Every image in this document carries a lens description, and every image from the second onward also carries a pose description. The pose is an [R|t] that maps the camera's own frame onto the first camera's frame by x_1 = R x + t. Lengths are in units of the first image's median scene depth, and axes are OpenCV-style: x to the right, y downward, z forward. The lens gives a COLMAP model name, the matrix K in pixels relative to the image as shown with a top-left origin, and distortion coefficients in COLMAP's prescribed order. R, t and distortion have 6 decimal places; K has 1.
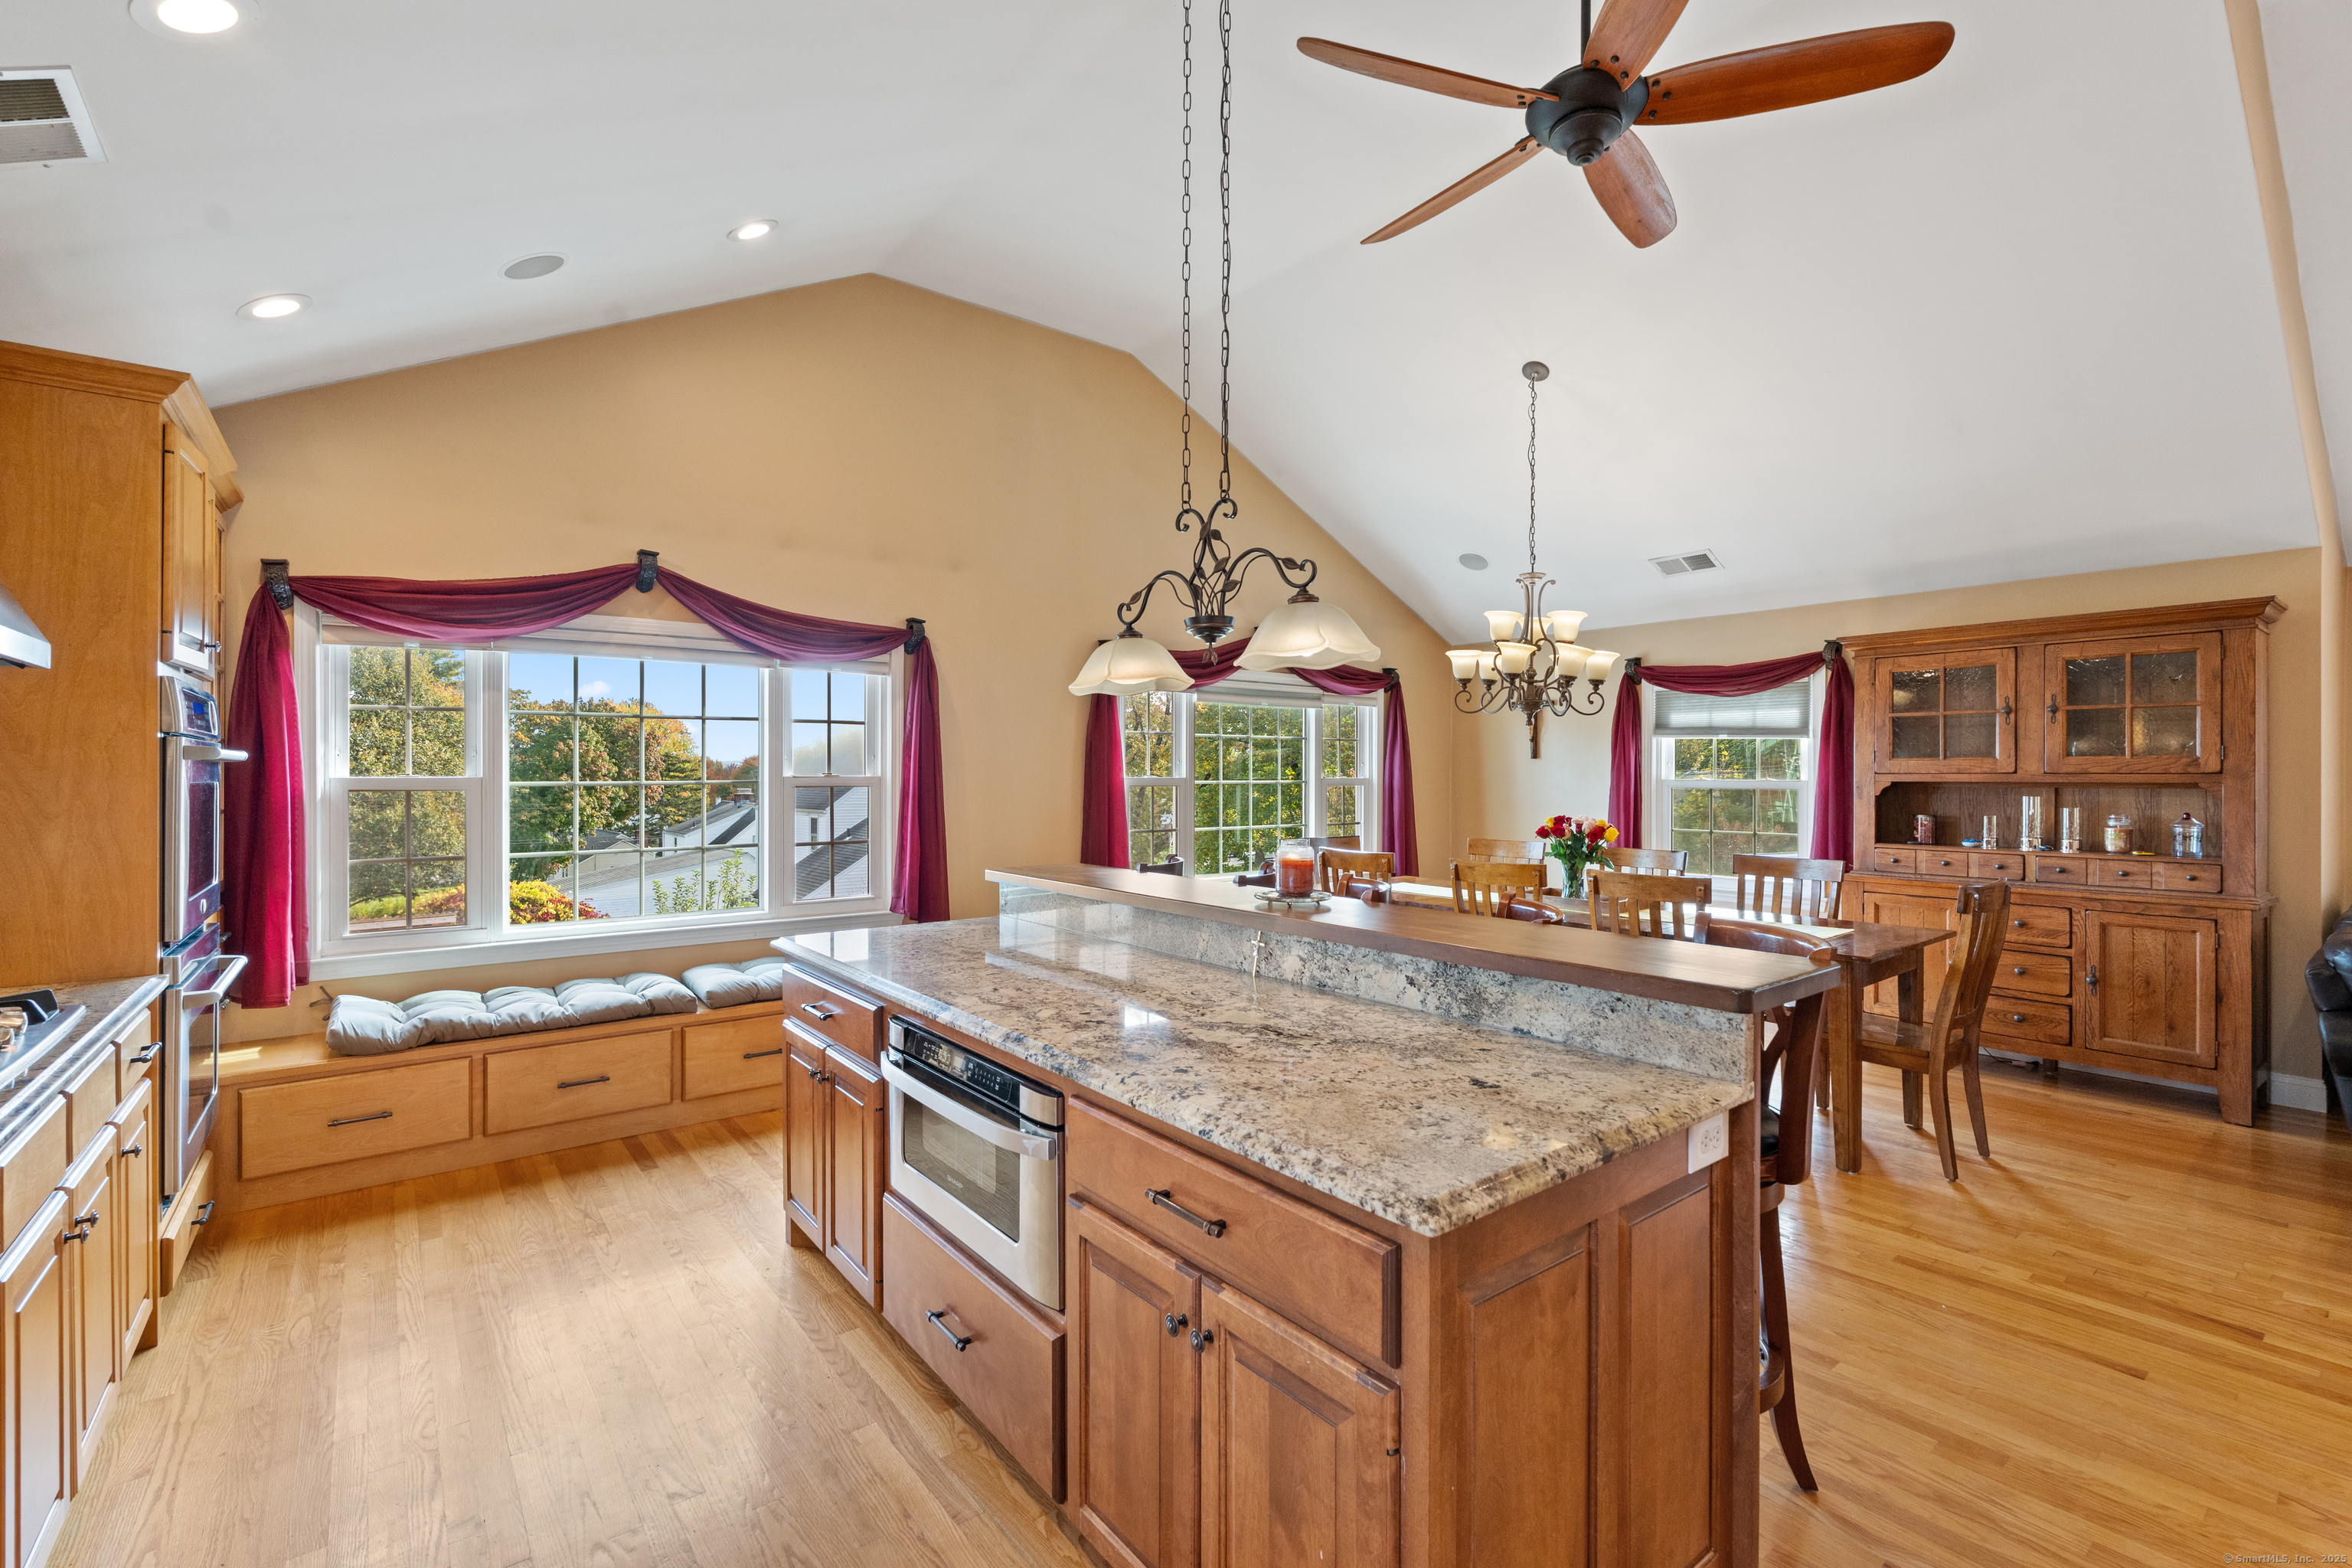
lens RADIAL K [[1027.5, 0, 1181.2], [0, 1027.5, 775.3], [0, 0, 1]] dist [-0.001145, -0.000113]
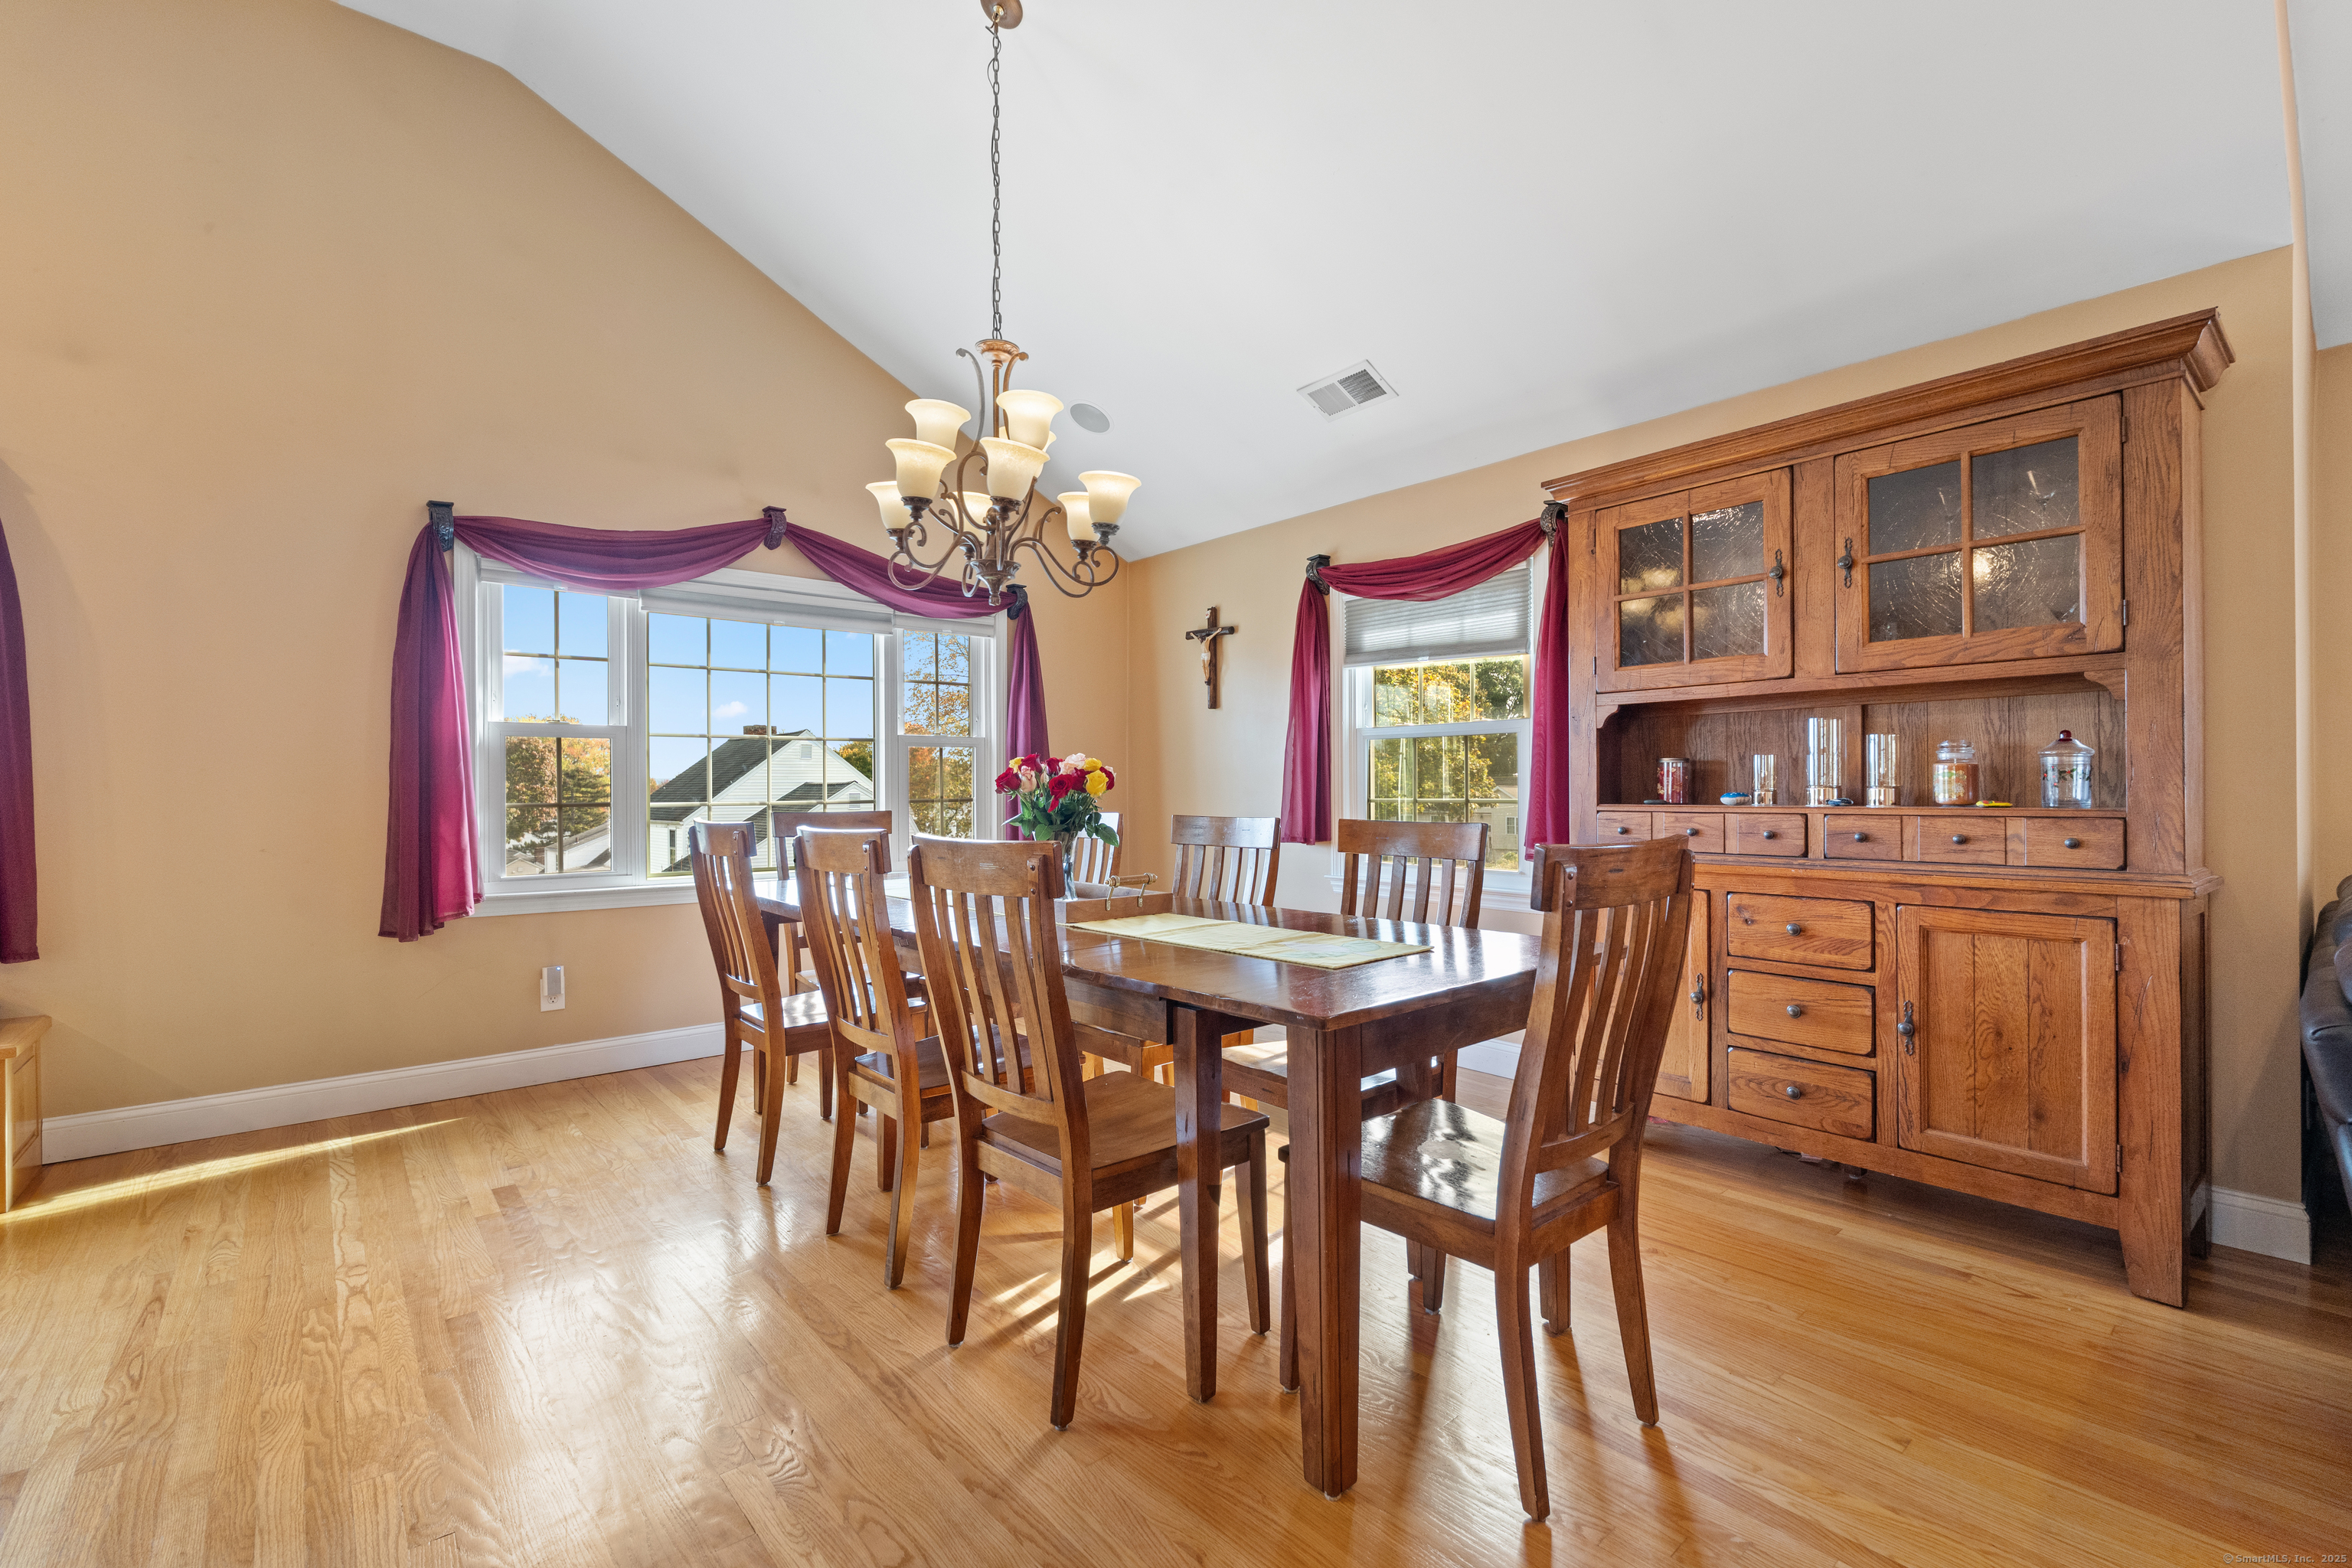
lens RADIAL K [[1021.2, 0, 1177.1], [0, 1021.2, 789.2], [0, 0, 1]] dist [-0.001133, -0.000132]
pose [[0.999211, -0.007283, 0.039050, 0.461819], [0.007312, 0.999973, -0.000575, 0.065024], [-0.039045, 0.000860, 0.999237, 0.450798]]
